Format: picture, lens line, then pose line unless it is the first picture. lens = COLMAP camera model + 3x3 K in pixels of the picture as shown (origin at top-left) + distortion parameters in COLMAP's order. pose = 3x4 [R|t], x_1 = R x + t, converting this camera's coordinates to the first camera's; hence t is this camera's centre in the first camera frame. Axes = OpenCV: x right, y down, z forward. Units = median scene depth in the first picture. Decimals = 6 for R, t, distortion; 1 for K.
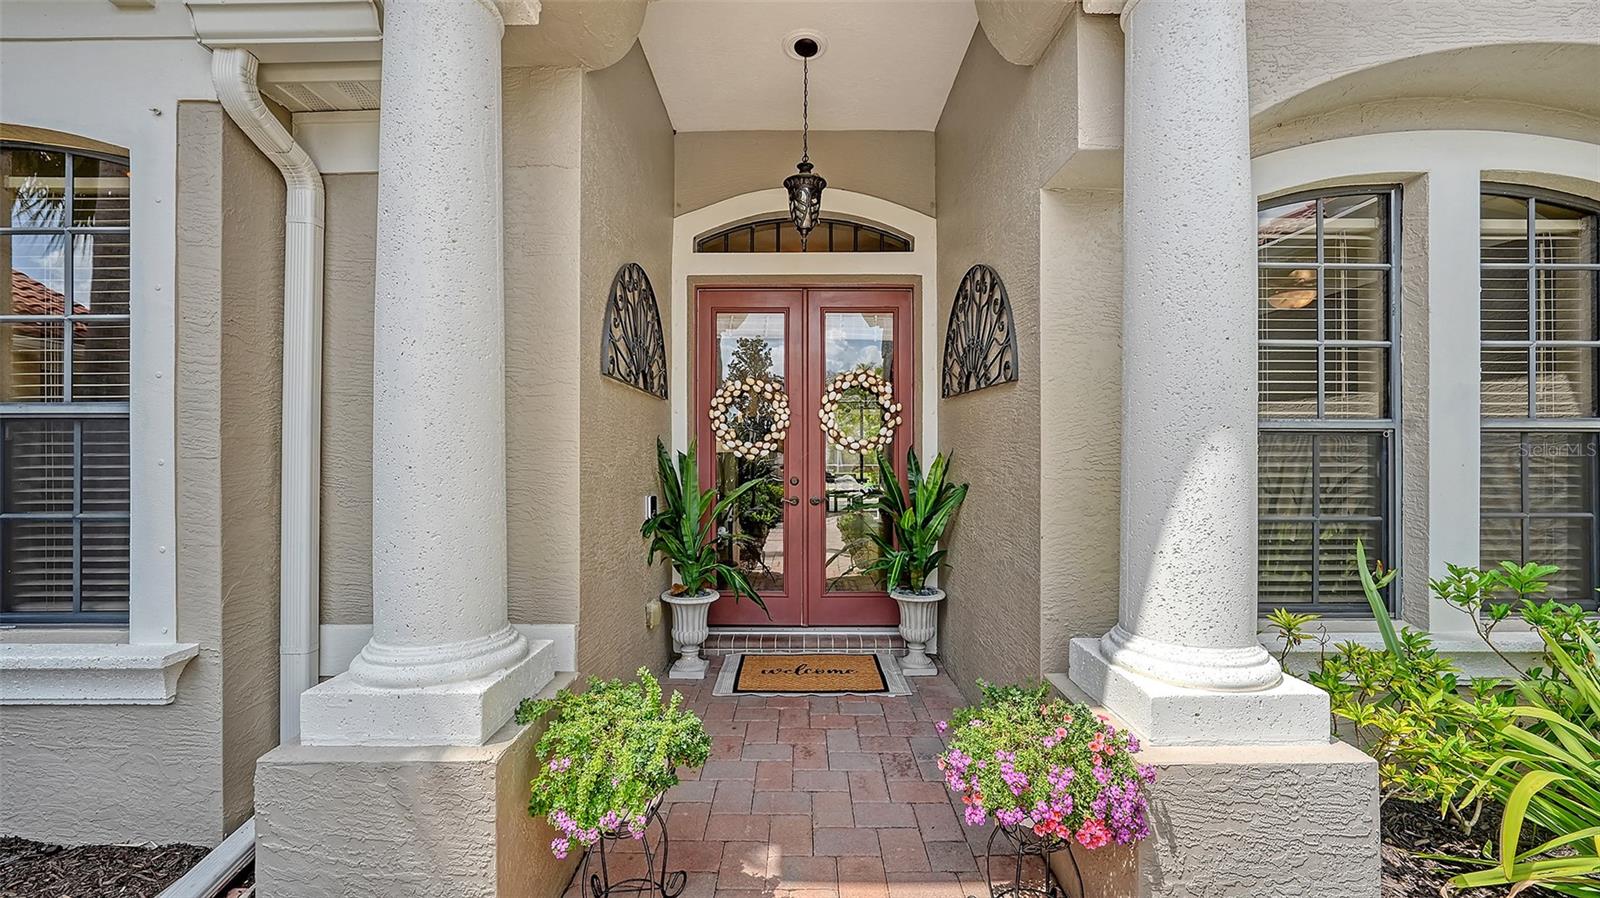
lens RADIAL K [[635.0, 0, 802.2], [0, 635.0, 433.7], [0, 0, 1]] dist [-0.003281, -0.000428]
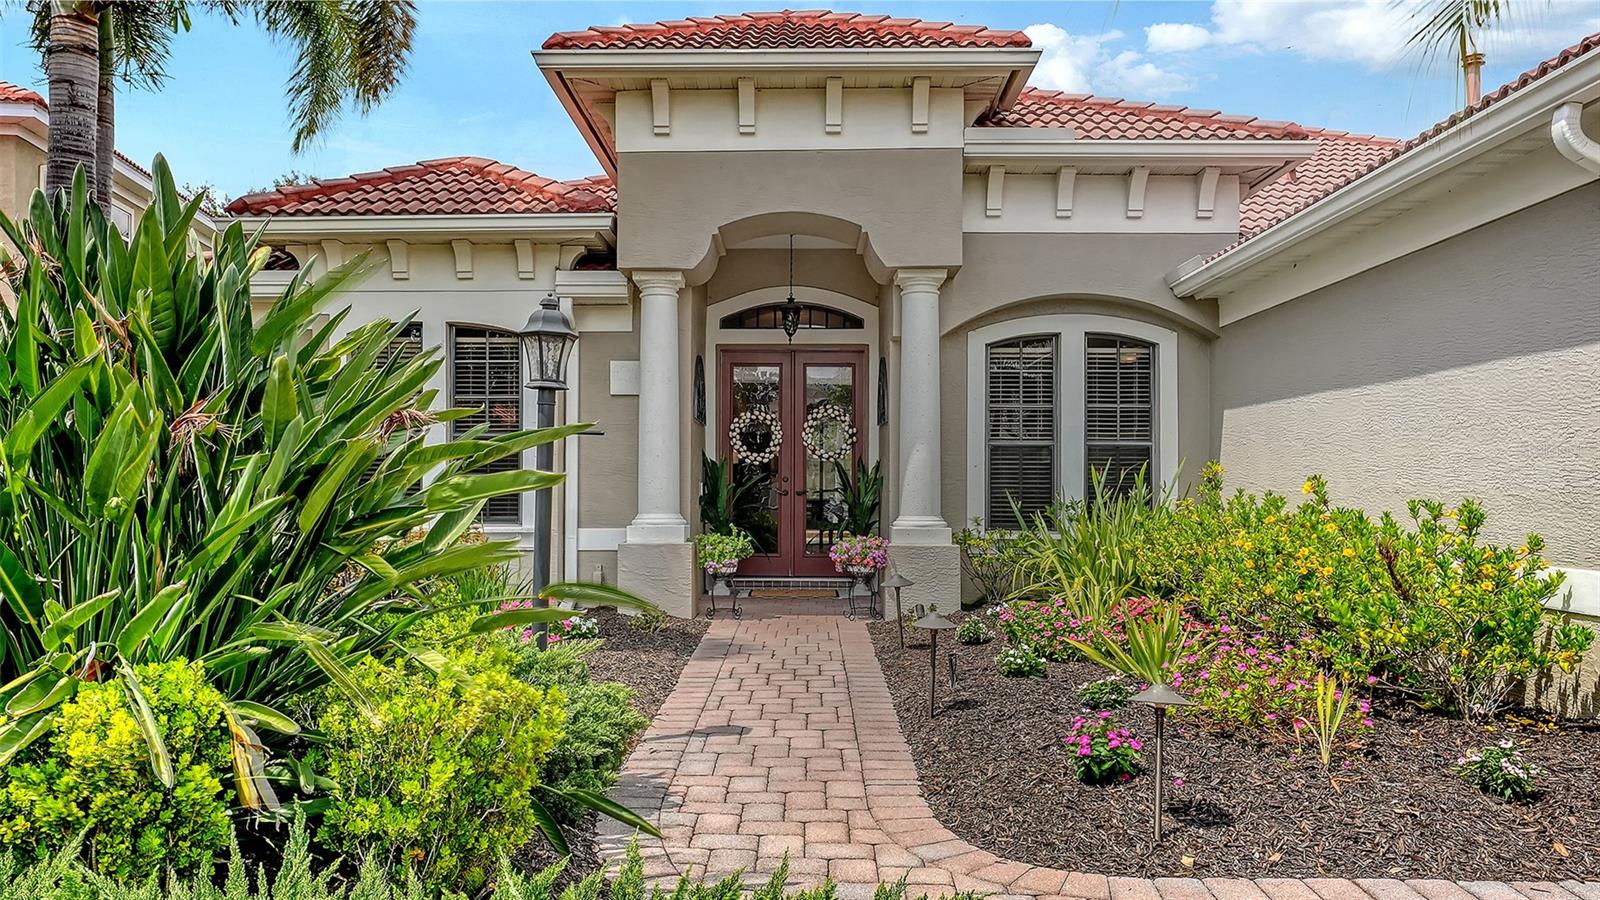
lens RADIAL K [[1266.8, 0, 800.9], [0, 1266.8, 485.8], [0, 0, 1]] dist [0.009341, 0.000621]
pose [[0.999951, 0.004425, -0.008820, 0.051993], [-0.004215, 0.999710, 0.023728, 0.019292], [0.008923, -0.023689, 0.999680, -2.031232]]
